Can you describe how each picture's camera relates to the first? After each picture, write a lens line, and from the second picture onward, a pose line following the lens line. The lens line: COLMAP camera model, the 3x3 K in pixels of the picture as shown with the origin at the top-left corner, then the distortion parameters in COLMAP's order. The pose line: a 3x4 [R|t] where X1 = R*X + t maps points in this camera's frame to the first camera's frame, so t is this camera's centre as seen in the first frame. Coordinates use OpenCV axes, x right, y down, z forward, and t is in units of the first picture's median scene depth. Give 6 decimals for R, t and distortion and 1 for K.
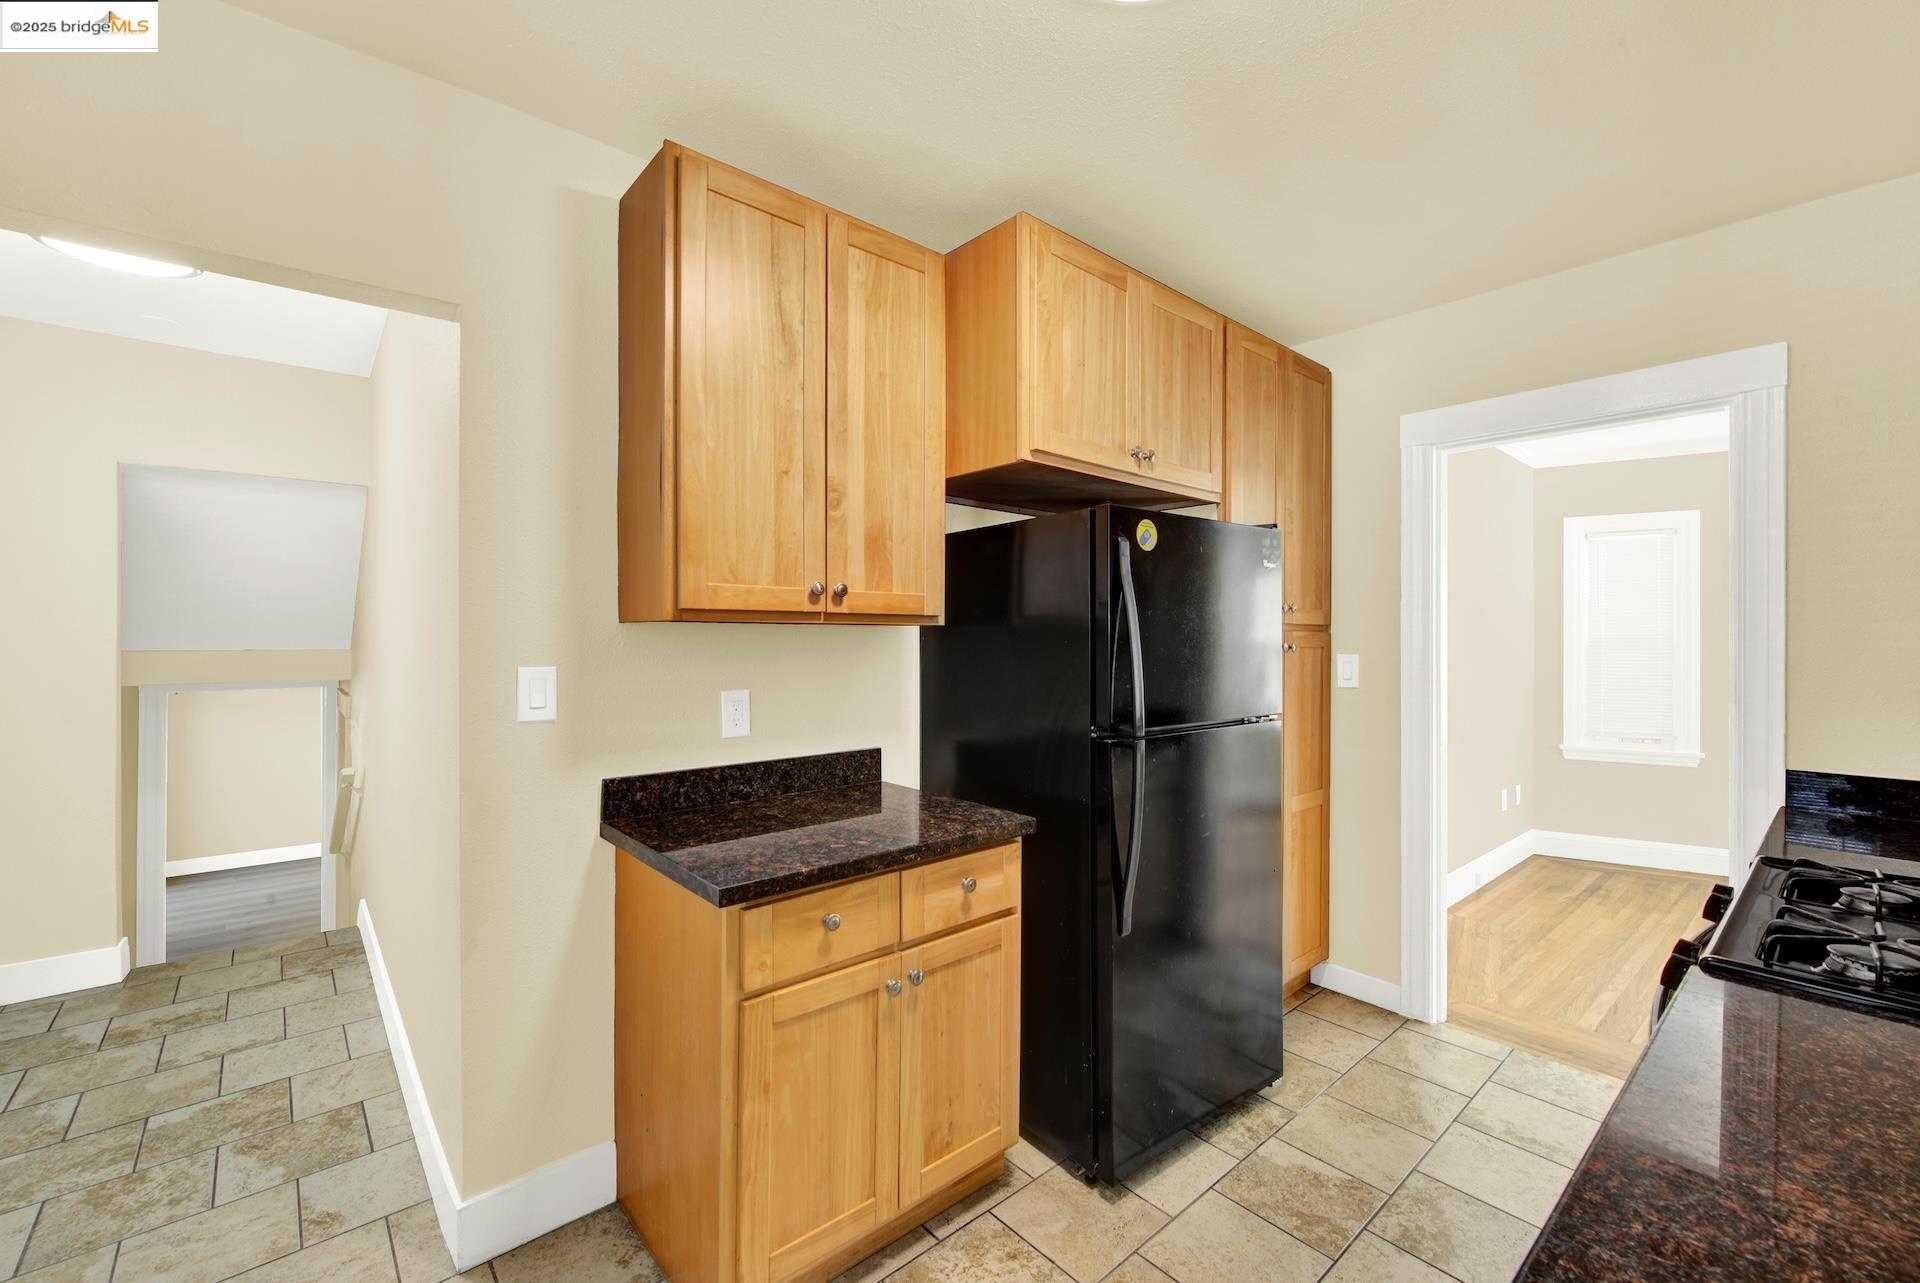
lens RADIAL K [[783.8, 0, 961.7], [0, 783.8, 633.9], [0, 0, 1]] dist [0.006427, -0.003385]
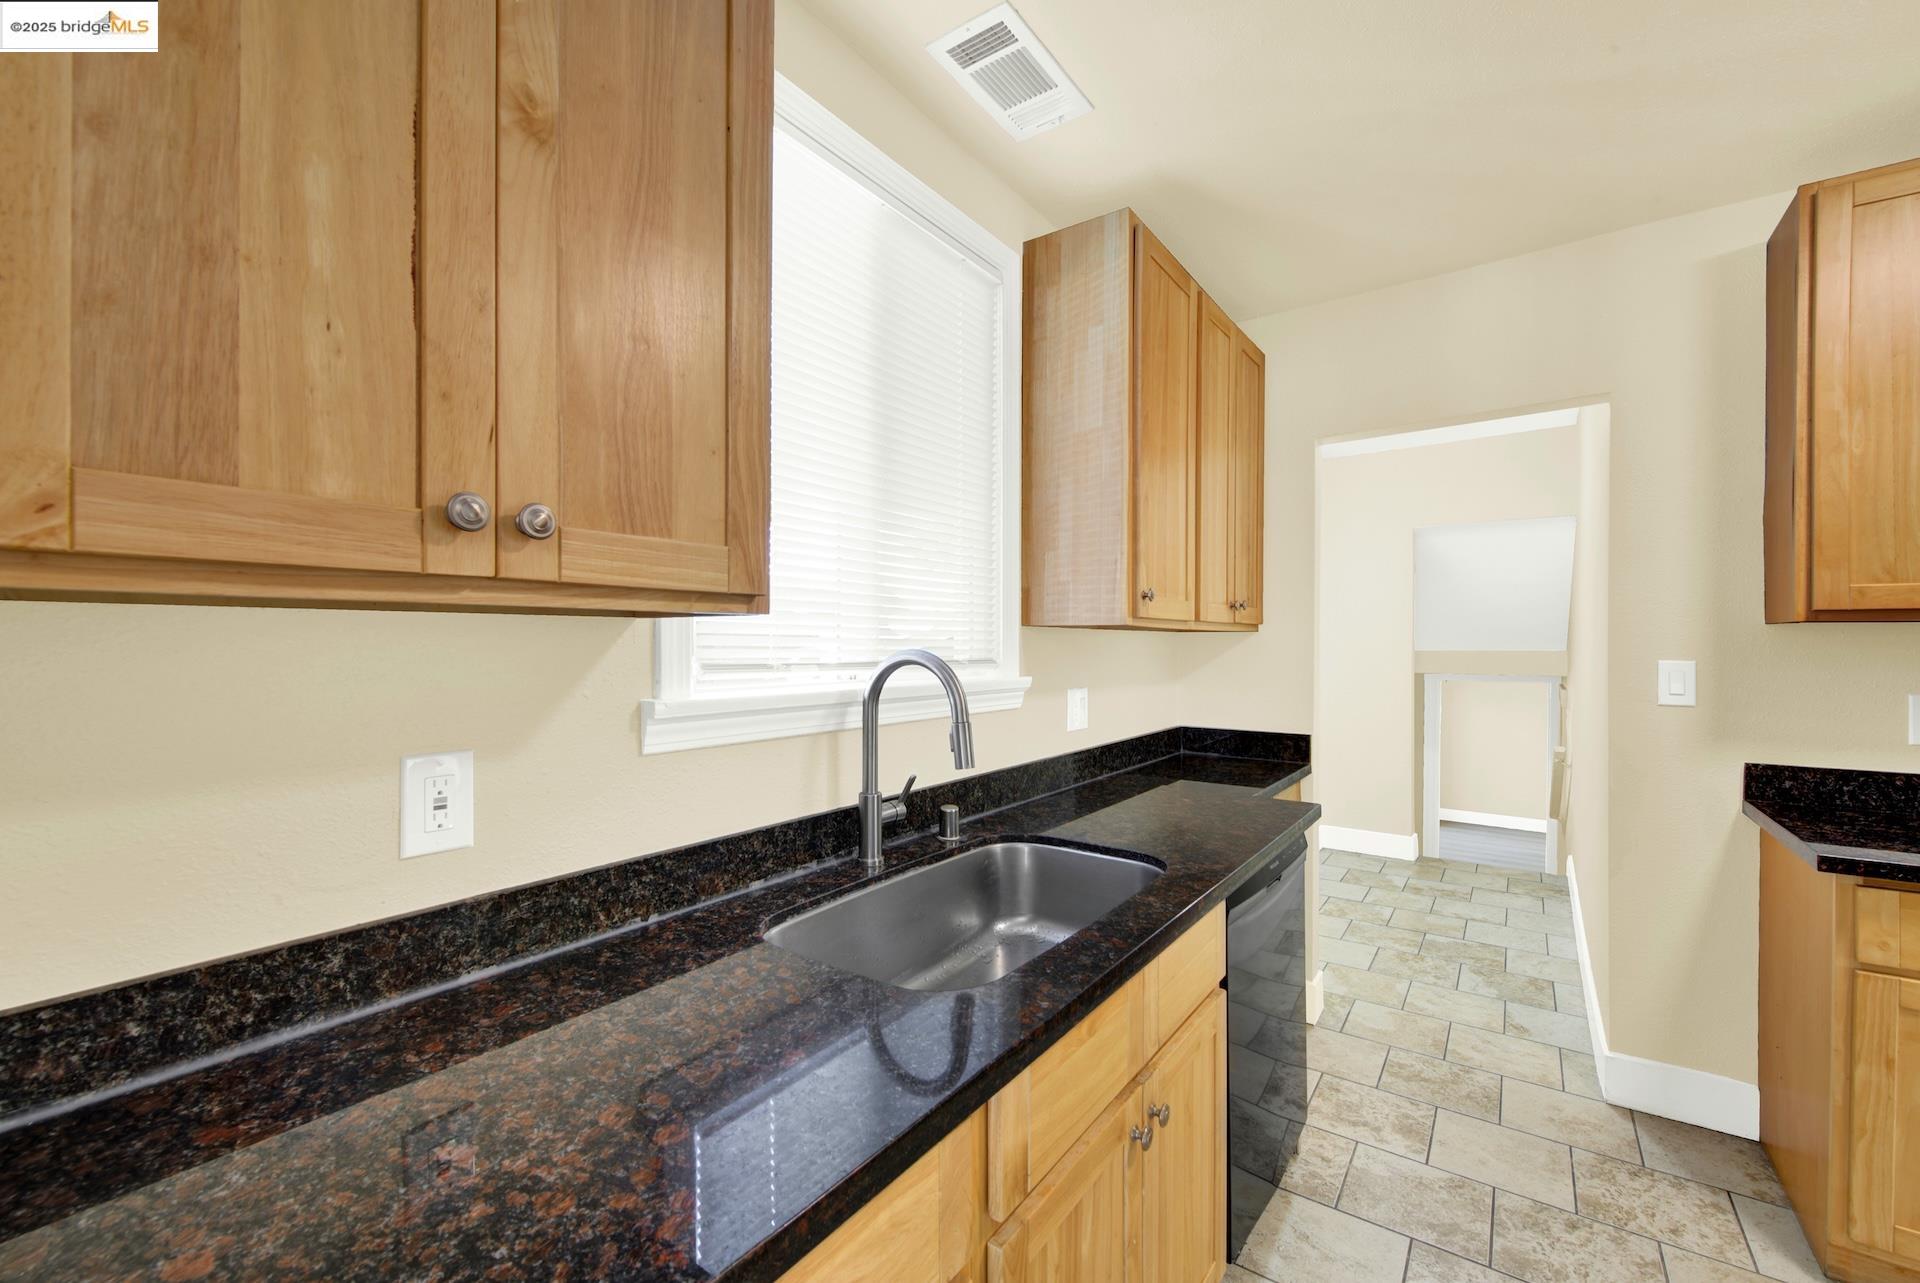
lens RADIAL K [[783.8, 0, 966.9], [0, 783.8, 641.3], [0, 0, 1]] dist [0.006427, -0.003385]
pose [[0.228866, 0.001516, -0.973457, 0.385907], [-0.001020, 0.999999, 0.001318, 0.009563], [0.973457, 0.000691, 0.228868, -0.349899]]
